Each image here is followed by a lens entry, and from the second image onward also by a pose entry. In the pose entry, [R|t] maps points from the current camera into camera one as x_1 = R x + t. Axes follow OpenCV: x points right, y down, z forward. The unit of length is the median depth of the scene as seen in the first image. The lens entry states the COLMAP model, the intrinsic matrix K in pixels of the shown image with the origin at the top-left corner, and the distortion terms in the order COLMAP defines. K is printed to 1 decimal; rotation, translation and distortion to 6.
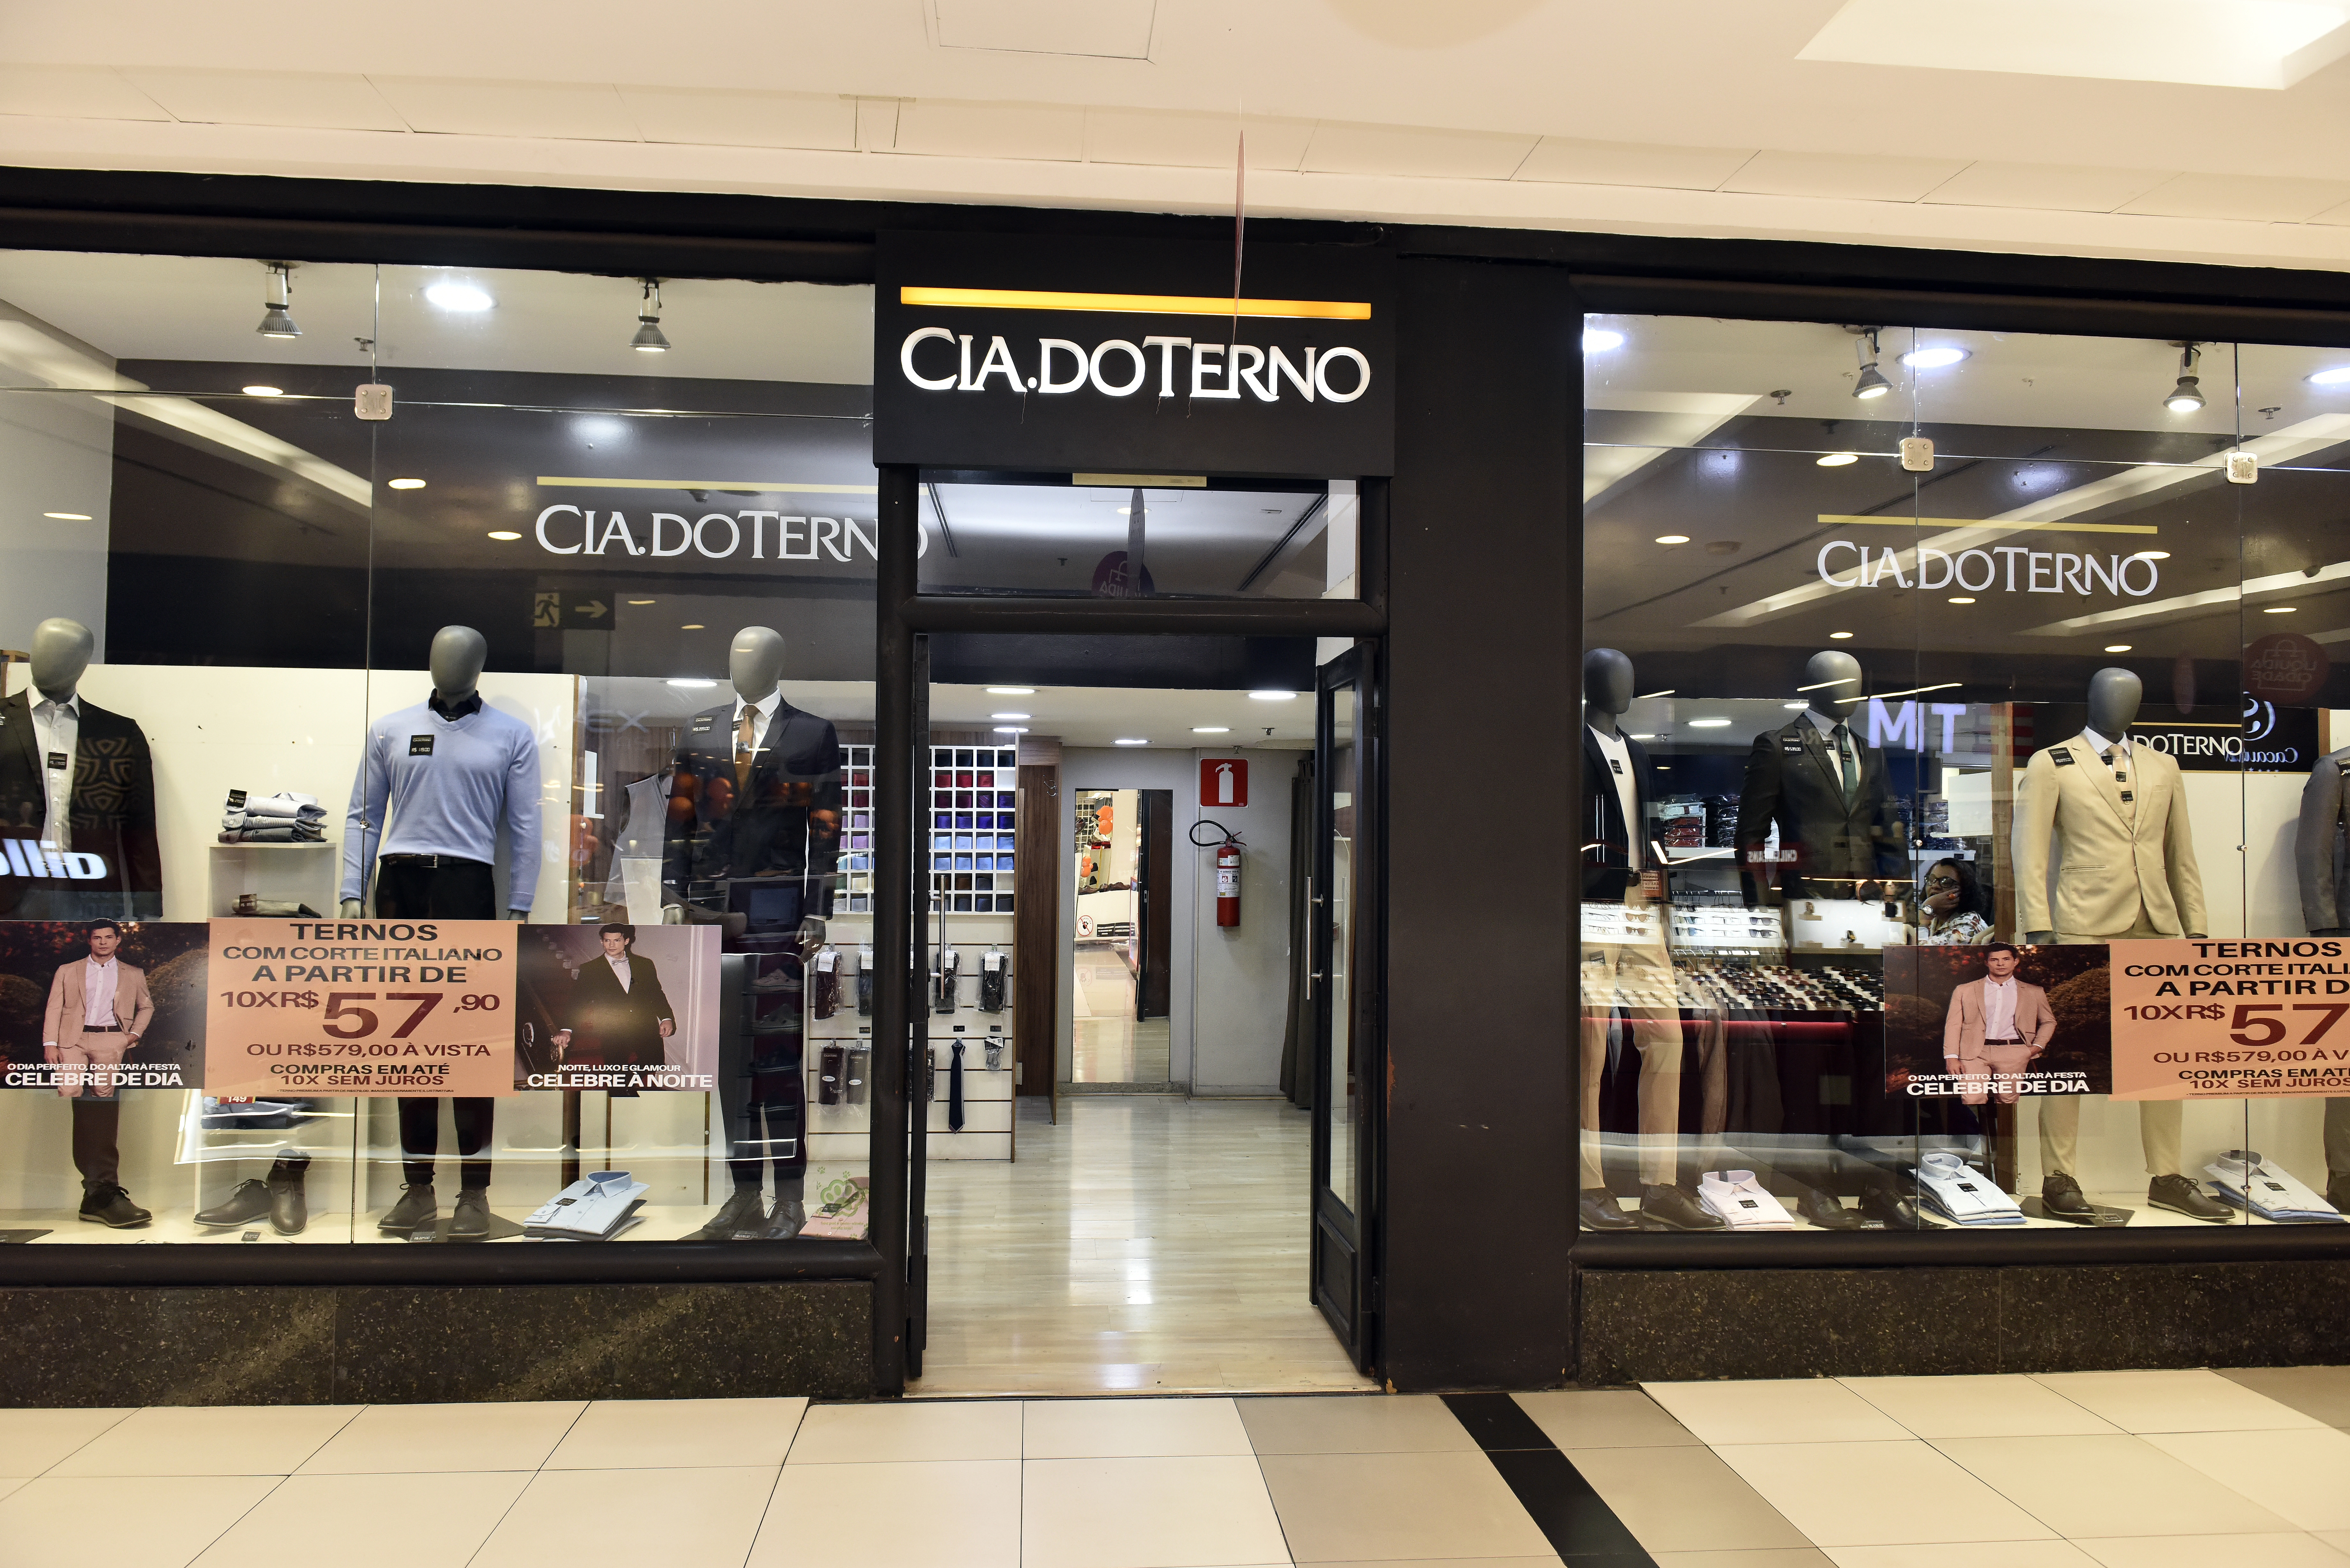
lens RADIAL K [[1636.1, 0, 1178.0], [0, 1636.1, 783.9], [0, 0, 1]] dist [-0.010647, -0.001405]
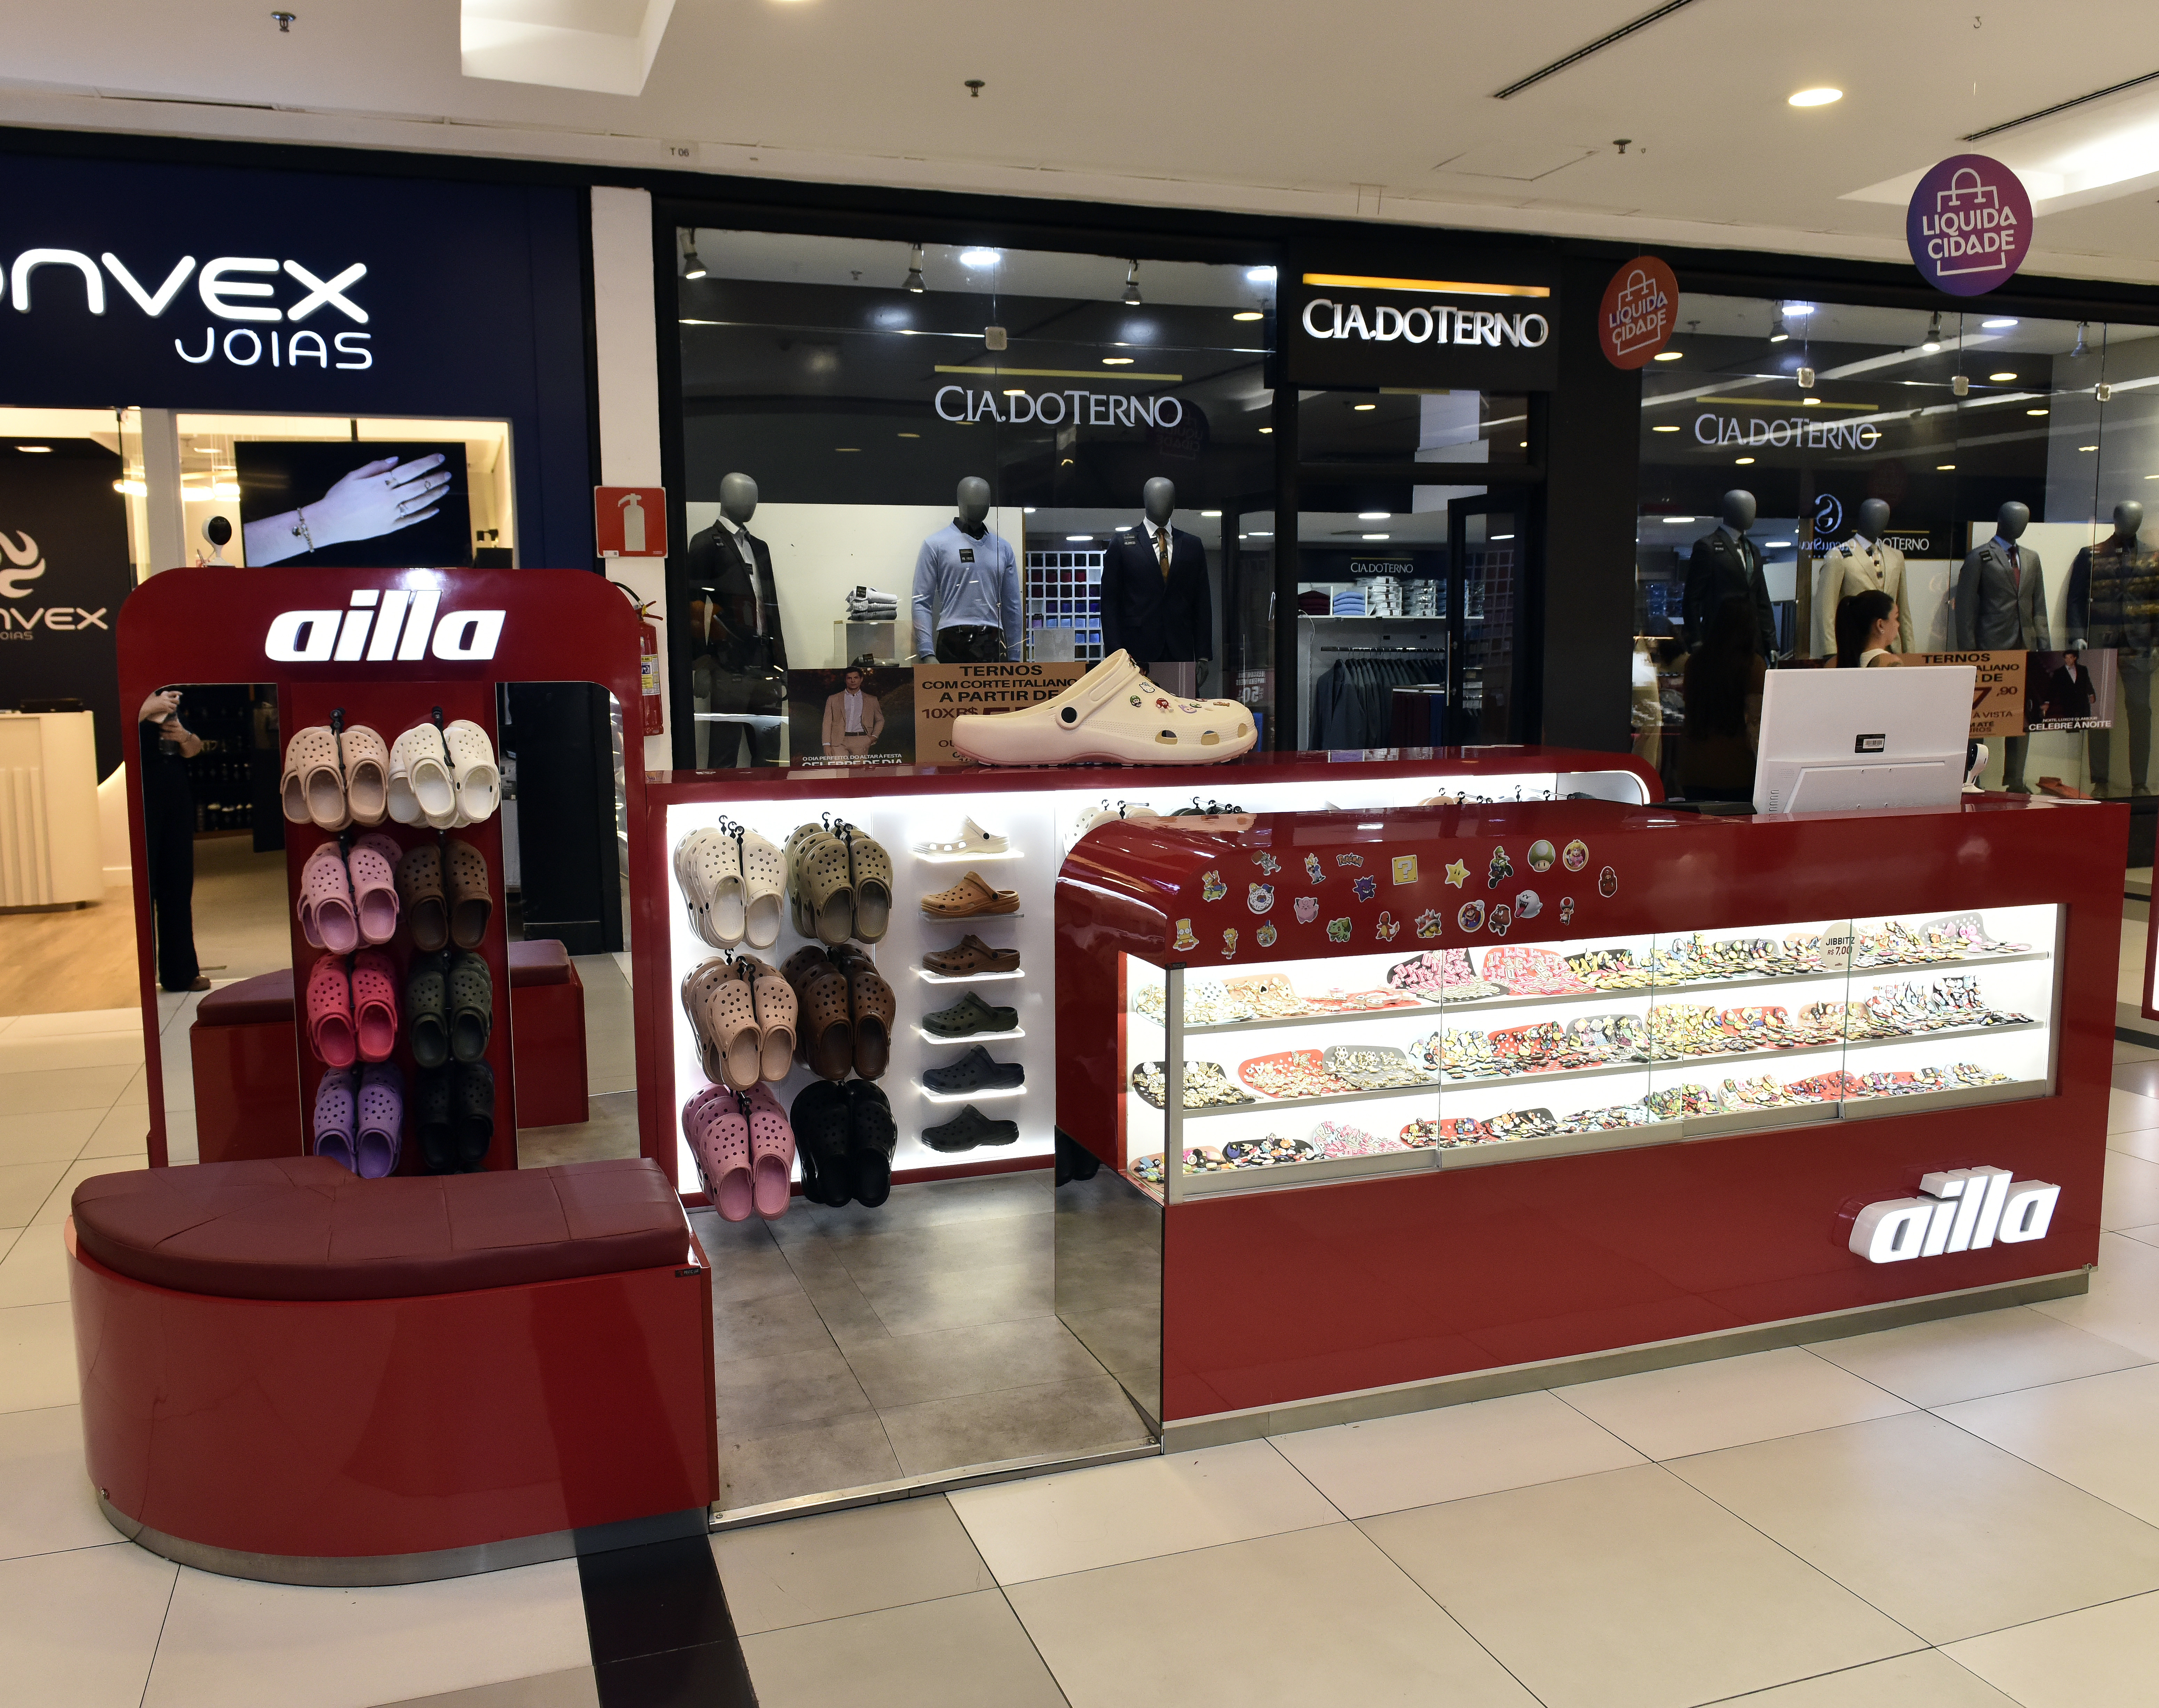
lens RADIAL K [[1757.7, 0, 1073.9], [0, 1757.7, 856.2], [0, 0, 1]] dist [-0.012244, -0.002596]
pose [[0.969172, -0.052785, 0.240663, -0.840179], [0.015312, 0.987797, 0.154995, 0.001753], [-0.245908, -0.146532, 0.958153, -0.726816]]
